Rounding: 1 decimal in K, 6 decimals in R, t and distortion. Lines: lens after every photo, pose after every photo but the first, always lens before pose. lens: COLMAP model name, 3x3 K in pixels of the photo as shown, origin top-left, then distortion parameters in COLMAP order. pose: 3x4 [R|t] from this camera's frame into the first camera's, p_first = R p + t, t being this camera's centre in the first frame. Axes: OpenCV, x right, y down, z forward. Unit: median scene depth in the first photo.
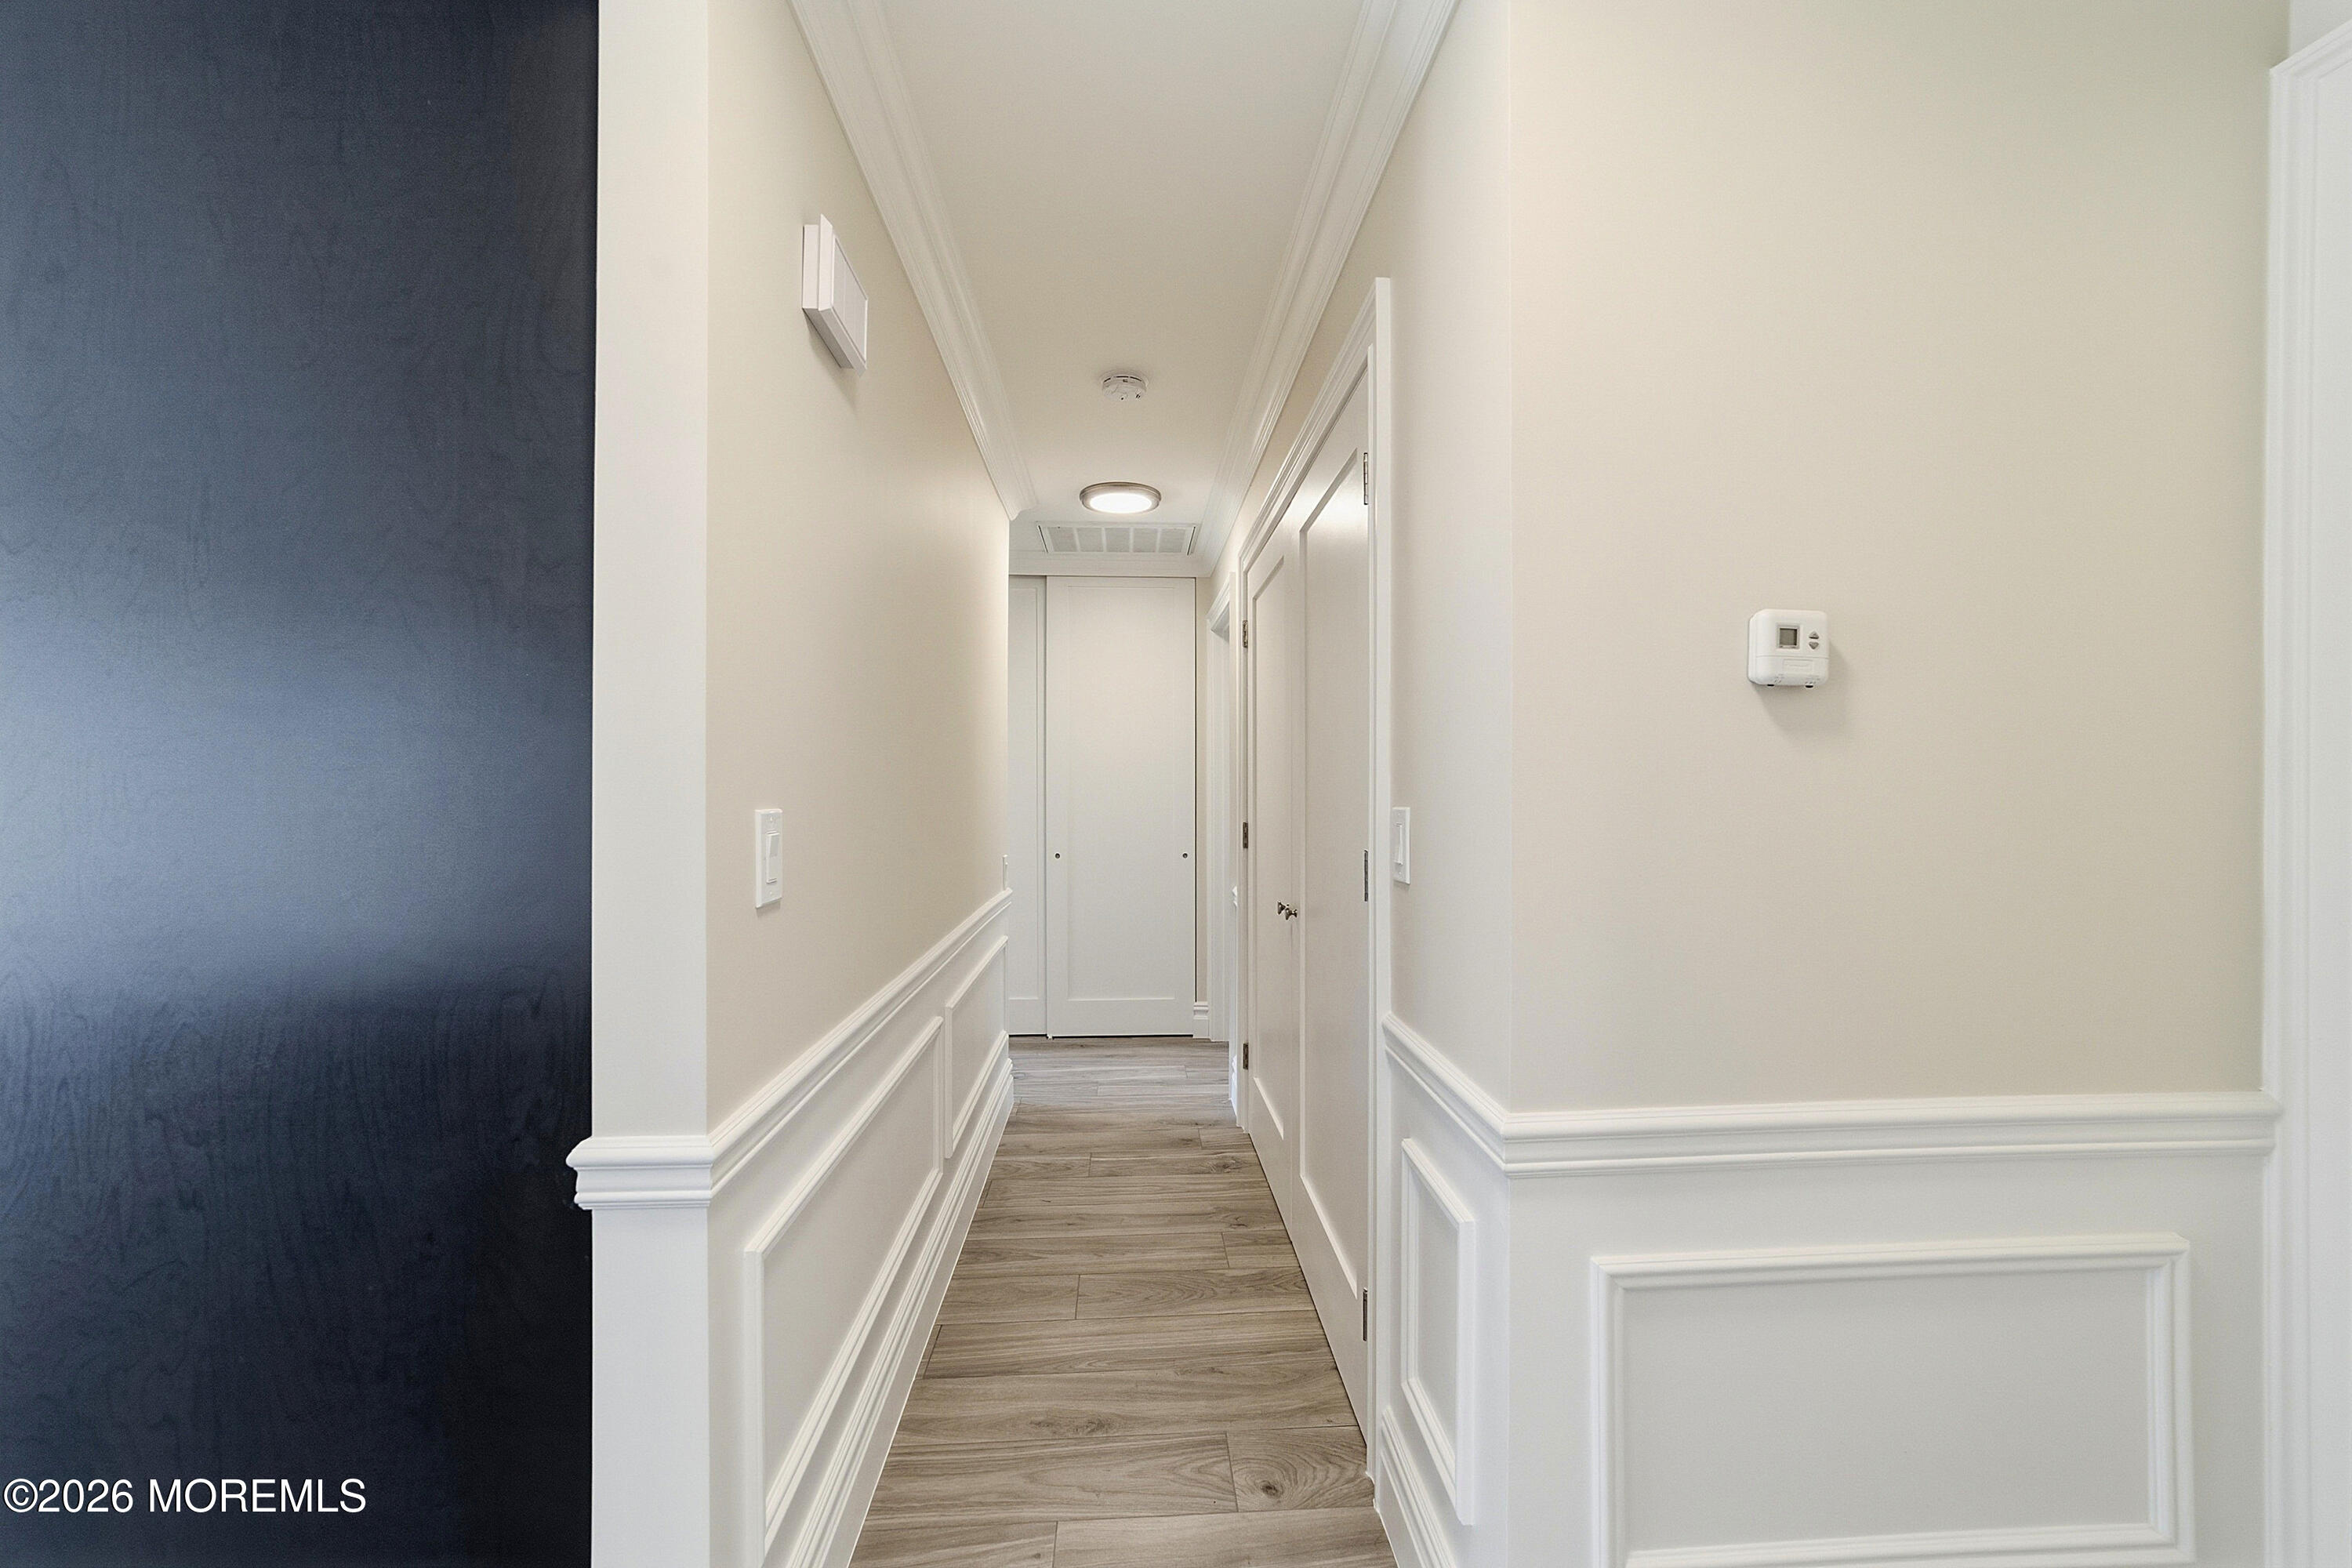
lens RADIAL K [[916.0, 0, 1176.0], [0, 916.0, 784.0], [0, 0, 1]] dist [0.002672, 0.000367]
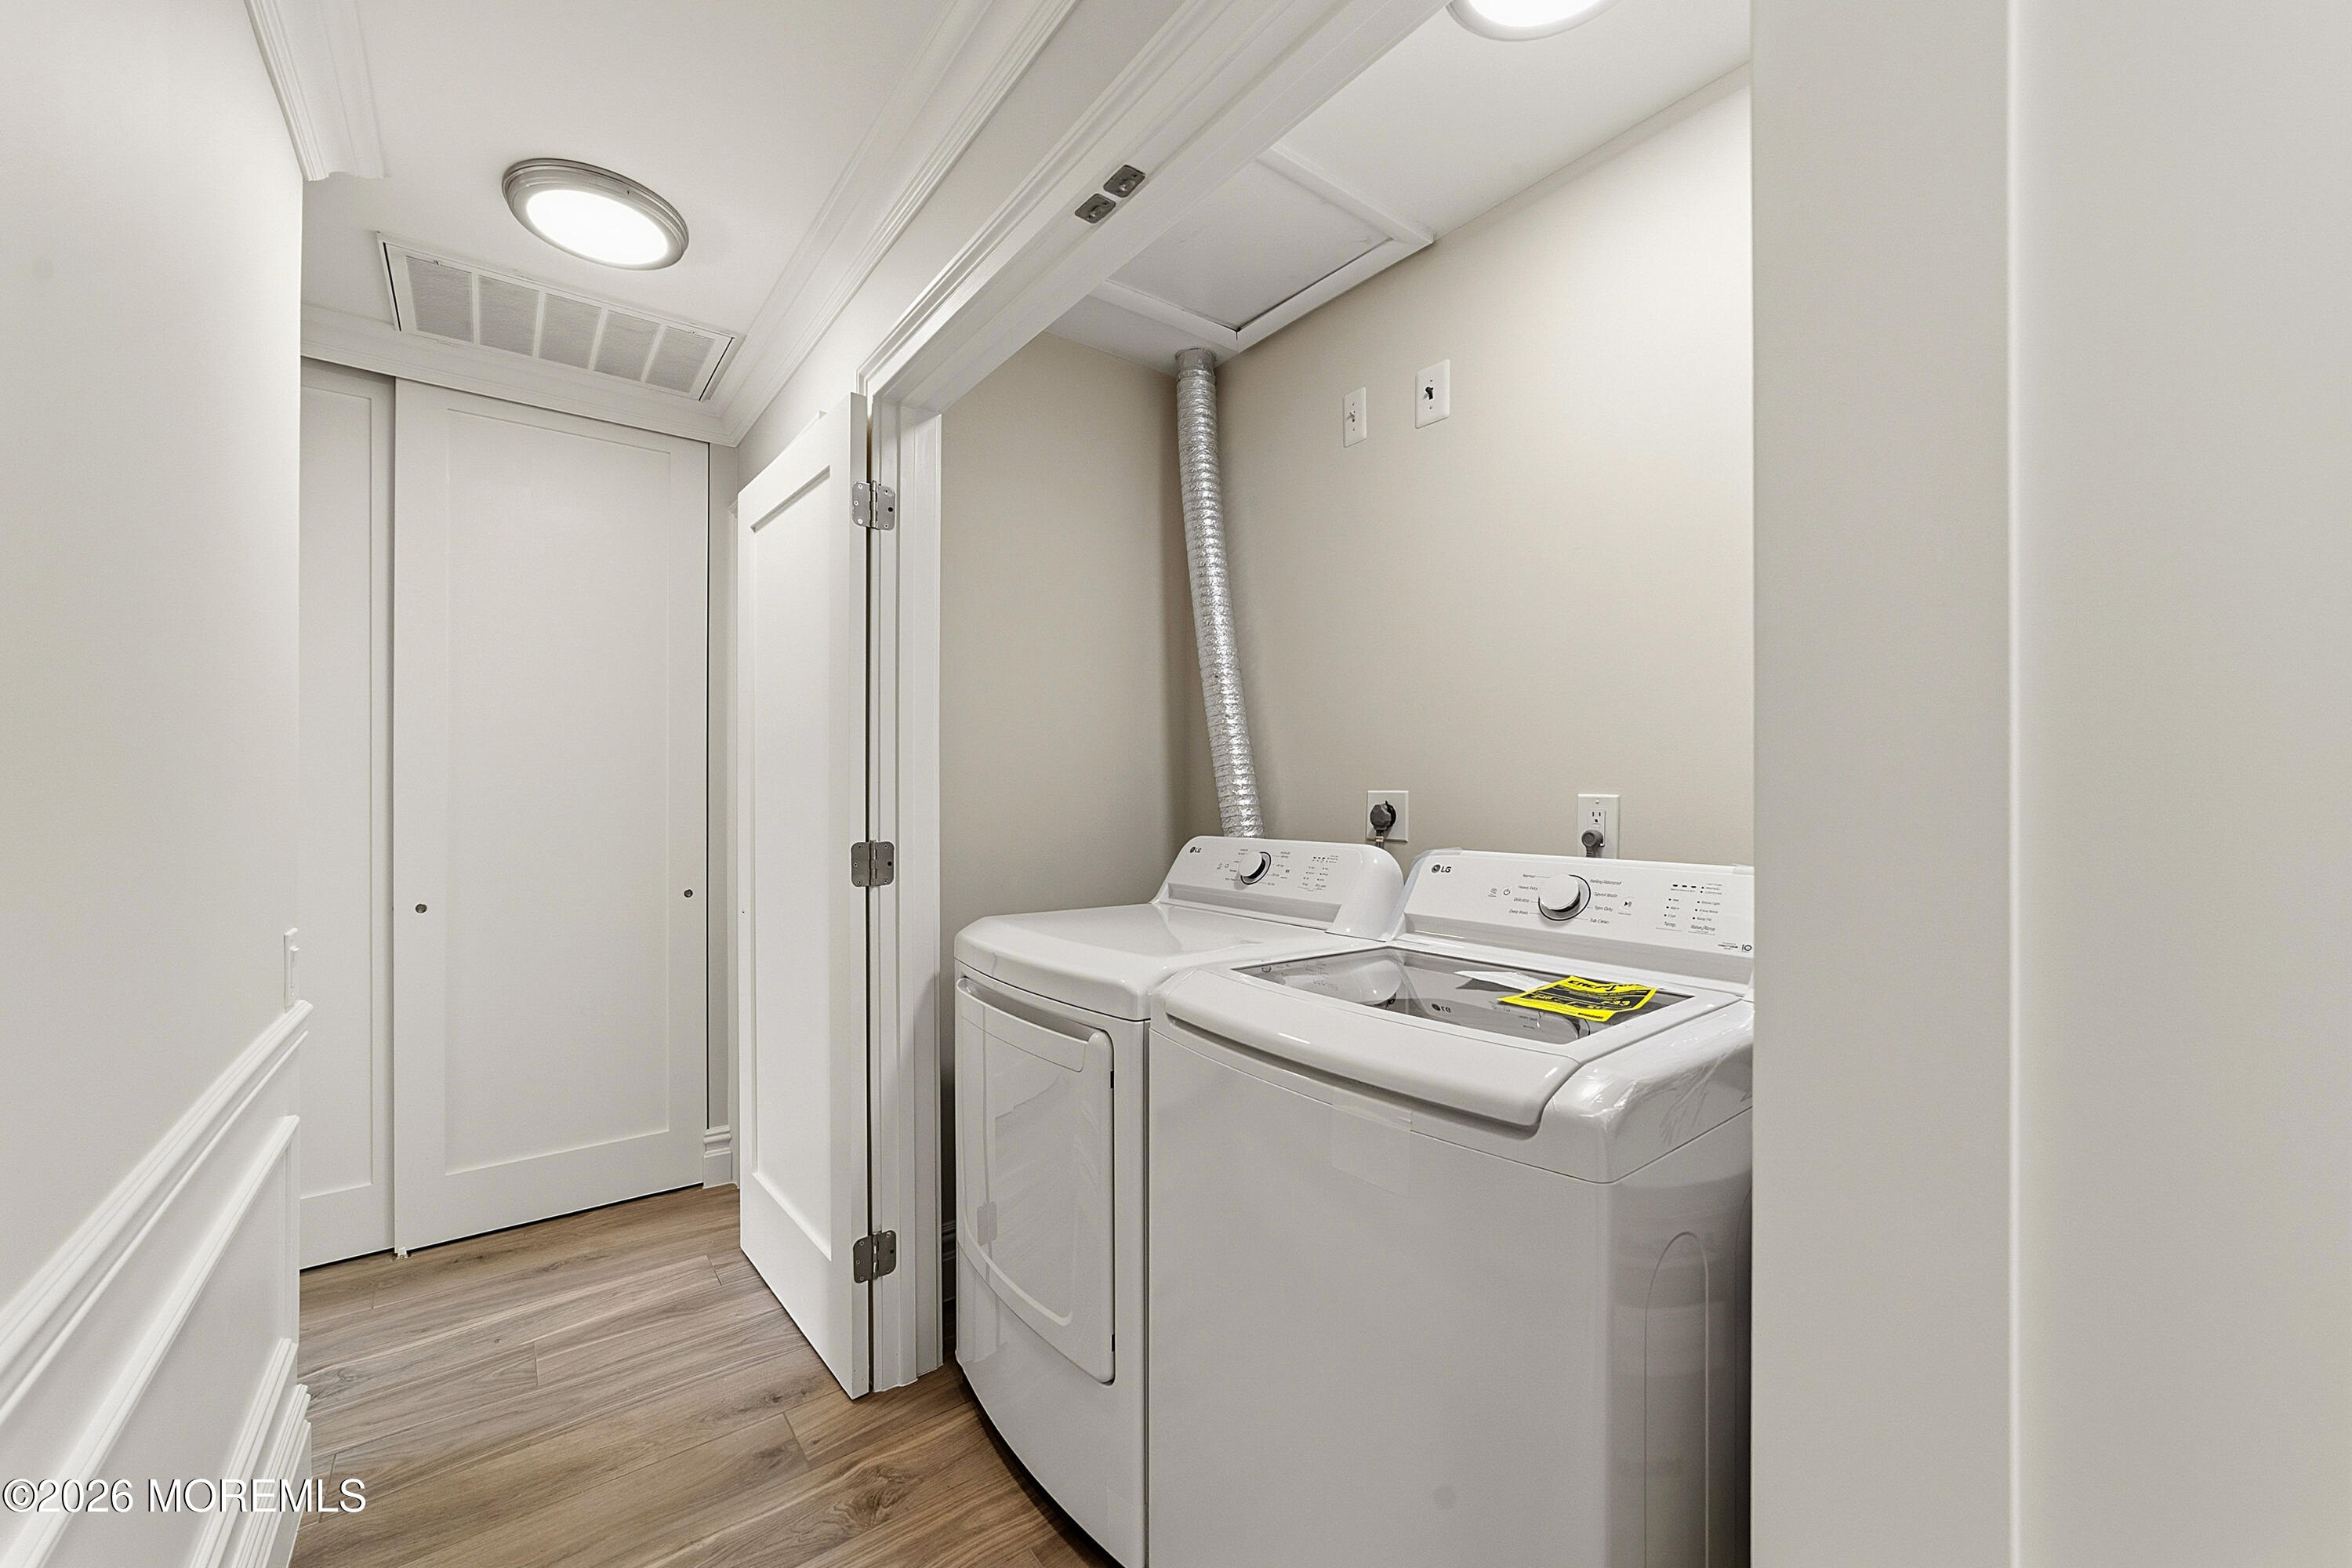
lens RADIAL K [[916.0, 0, 1176.0], [0, 916.0, 784.0], [0, 0, 1]] dist [0.002672, 0.000367]
pose [[0.830763, 0.001315, 0.556625, -0.069643], [-0.000608, 0.999999, -0.001456, 0.006906], [-0.556626, 0.000871, 0.830763, 0.350343]]
